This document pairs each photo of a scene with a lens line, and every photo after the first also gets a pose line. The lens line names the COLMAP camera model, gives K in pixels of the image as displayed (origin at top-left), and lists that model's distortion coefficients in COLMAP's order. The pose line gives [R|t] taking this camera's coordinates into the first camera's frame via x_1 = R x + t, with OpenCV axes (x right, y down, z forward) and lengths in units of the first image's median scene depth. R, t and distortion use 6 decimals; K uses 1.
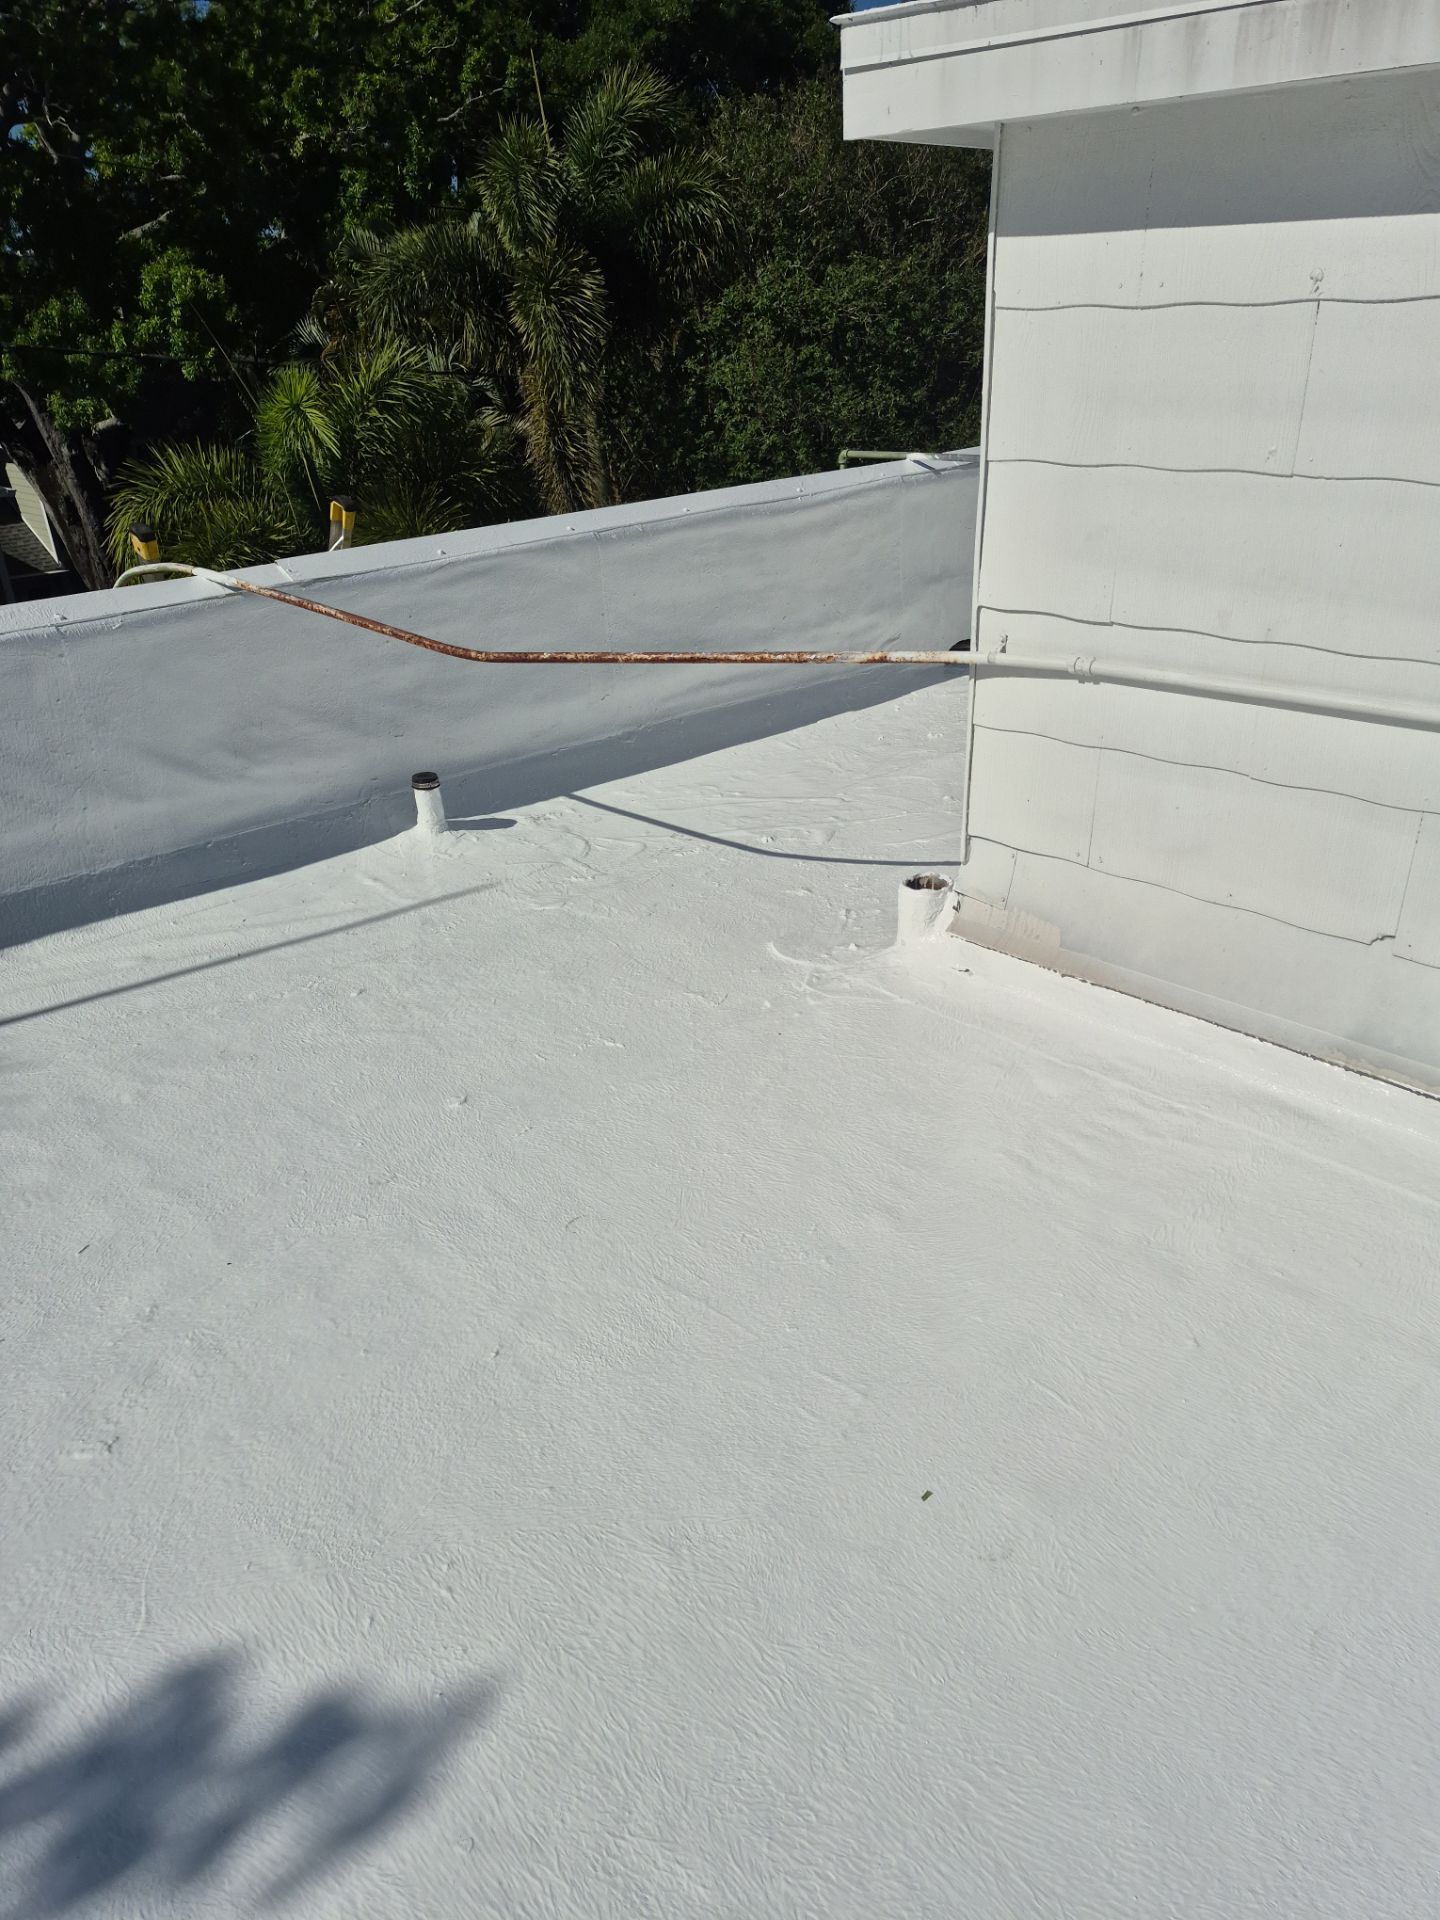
lens RADIAL K [[1269.9, 0, 715.0], [0, 1269.9, 998.2], [0, 0, 1]] dist [0.087515, -0.096922]
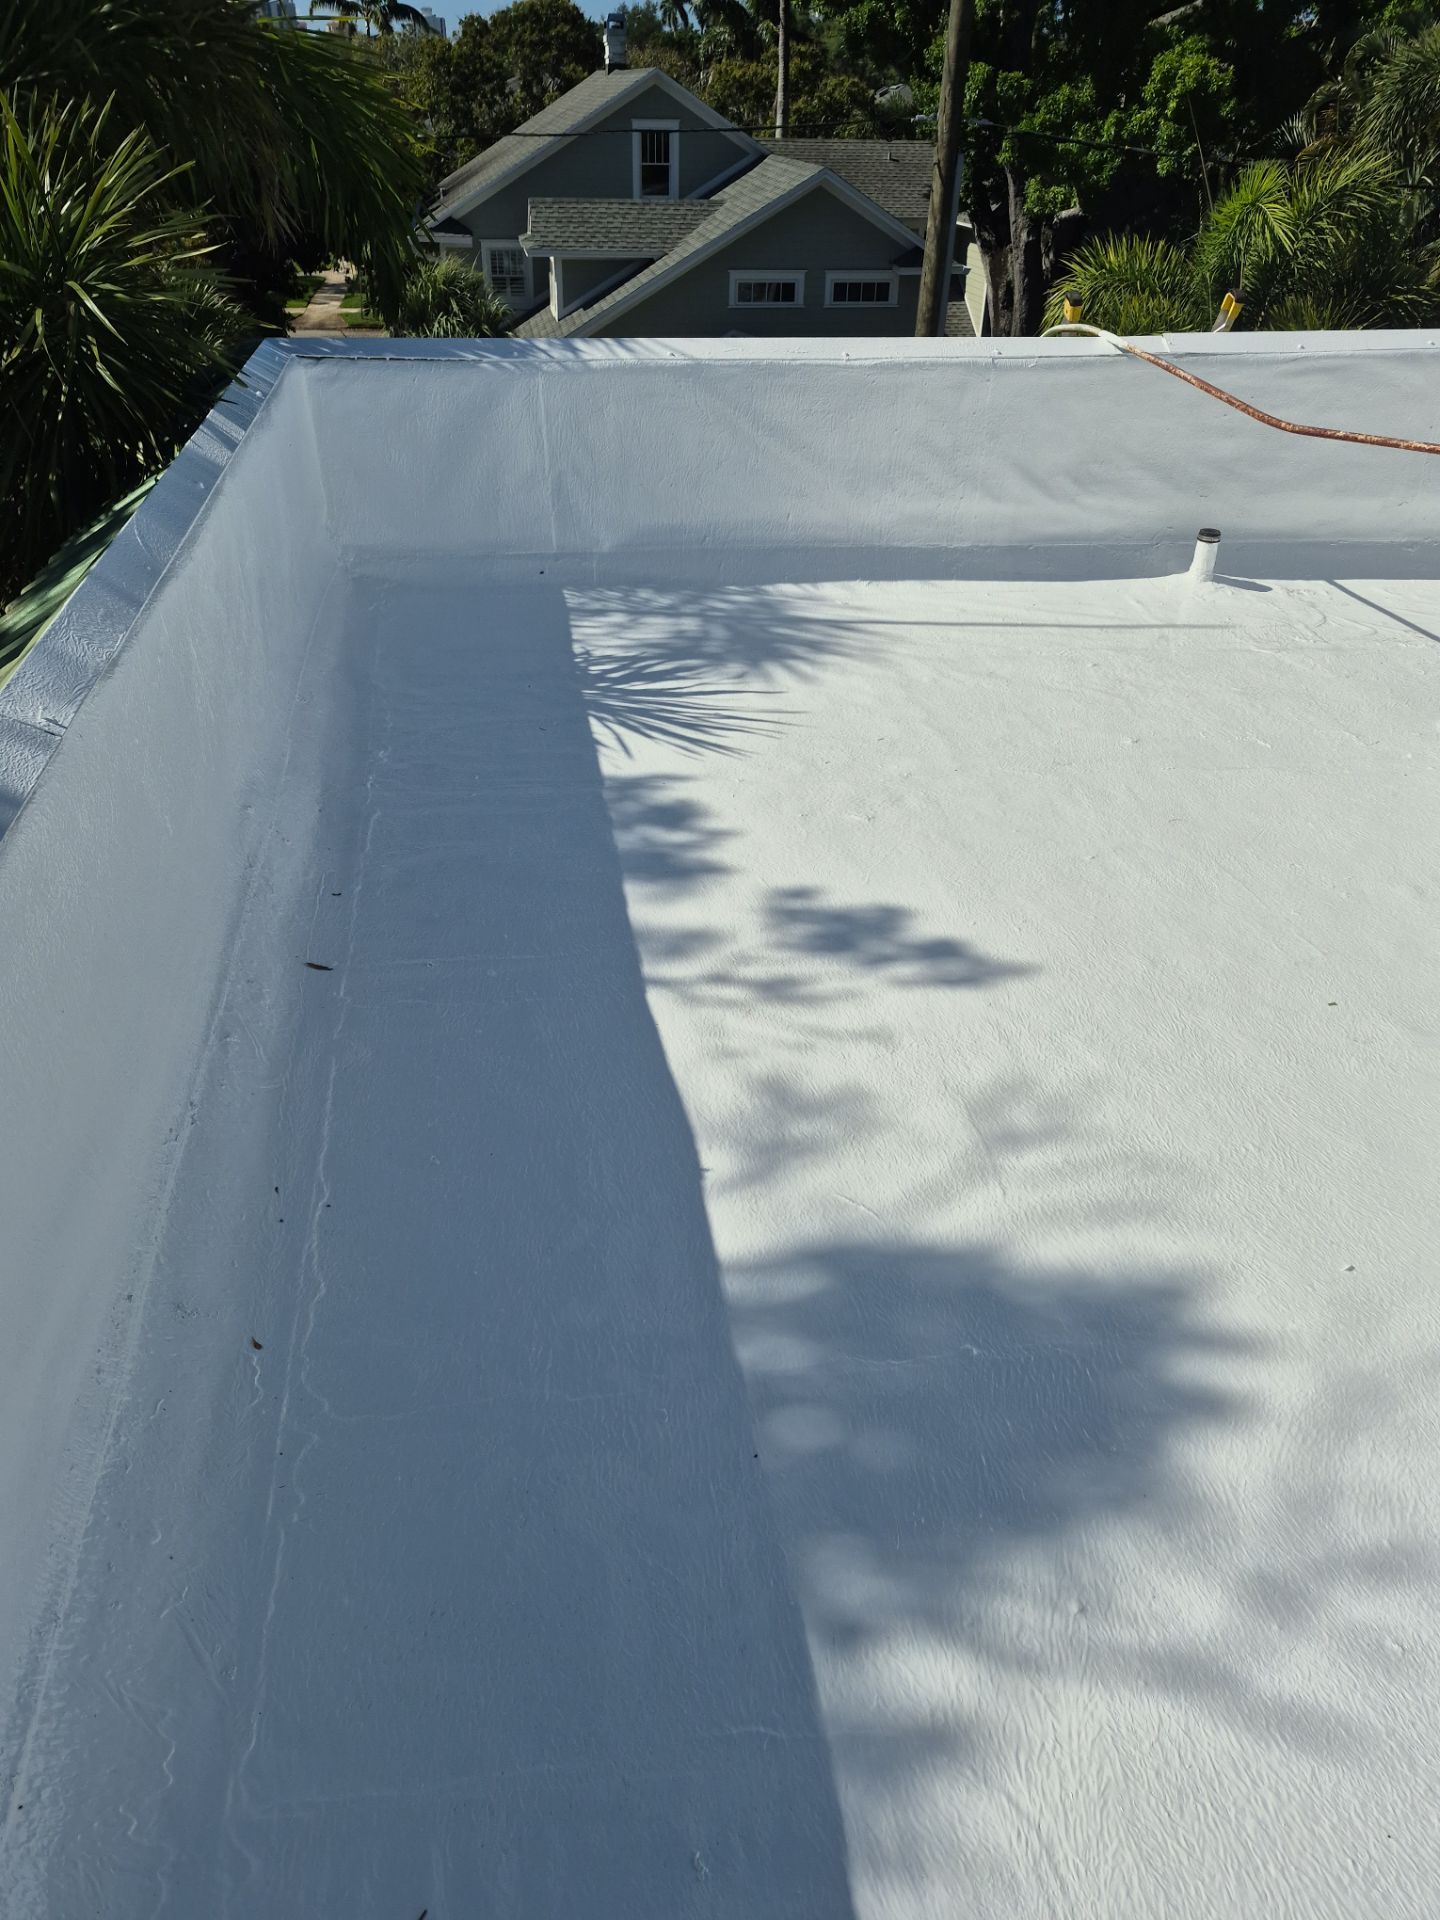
lens RADIAL K [[1299.0, 0, 716.9], [0, 1299.0, 996.7], [0, 0, 1]] dist [0.049219, -0.040686]
pose [[0.804977, 0.371271, -0.462786, 0.138073], [-0.318149, 0.928499, 0.191496, 0.148095], [0.500793, -0.006915, 0.865539, -0.322895]]
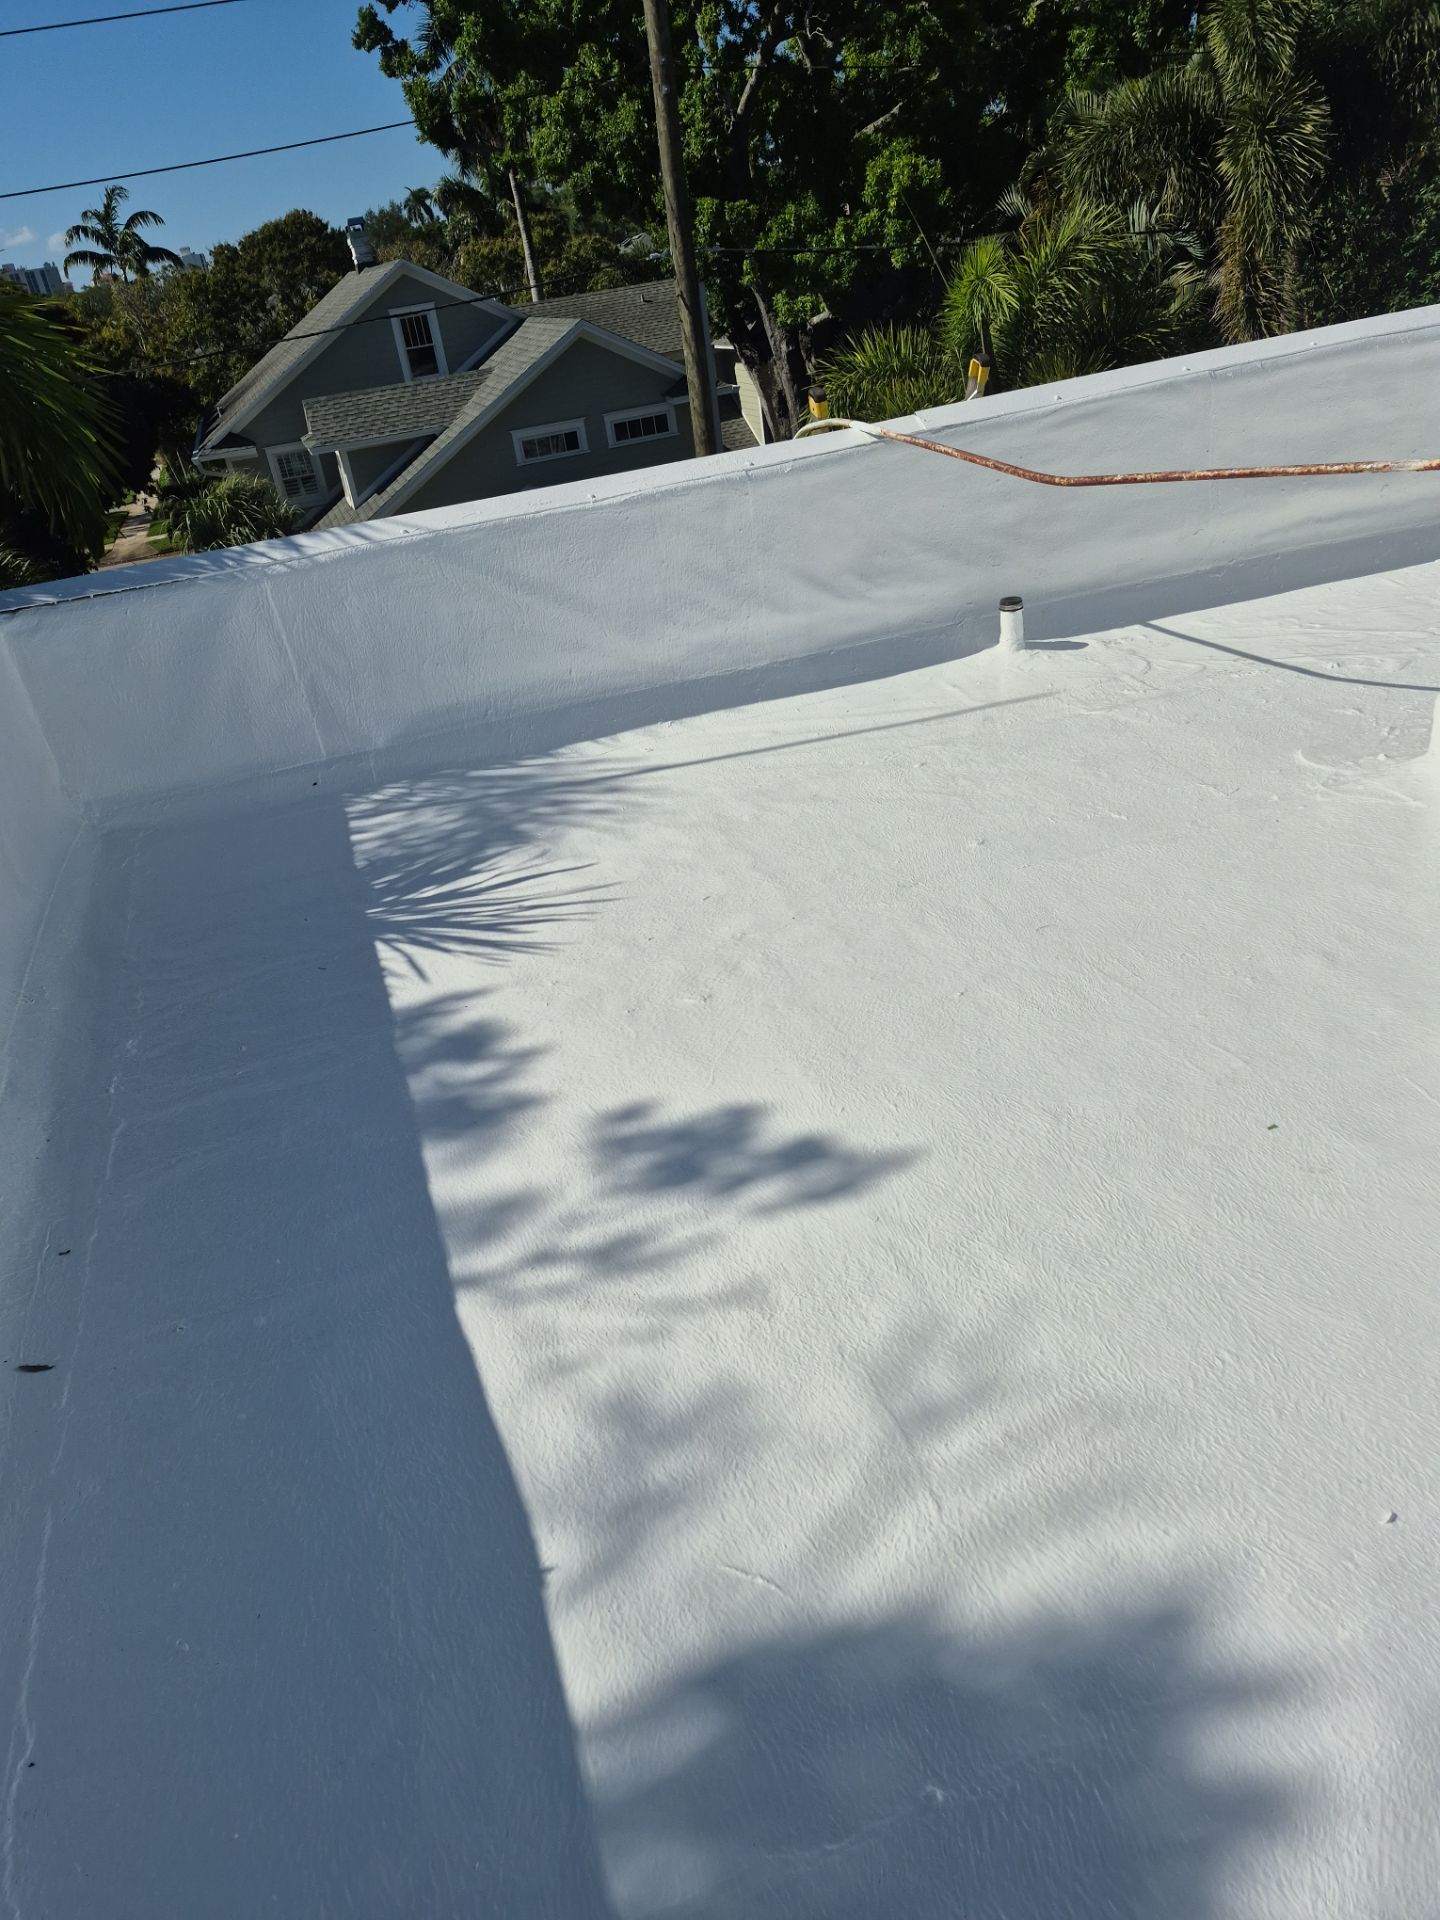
lens RADIAL K [[1269.9, 0, 715.0], [0, 1269.9, 998.2], [0, 0, 1]] dist [0.087515, -0.096922]
pose [[0.883140, 0.152511, -0.443626, 0.106528], [-0.117732, 0.987468, 0.105100, 0.091726], [0.454095, -0.040589, 0.890028, -0.171183]]
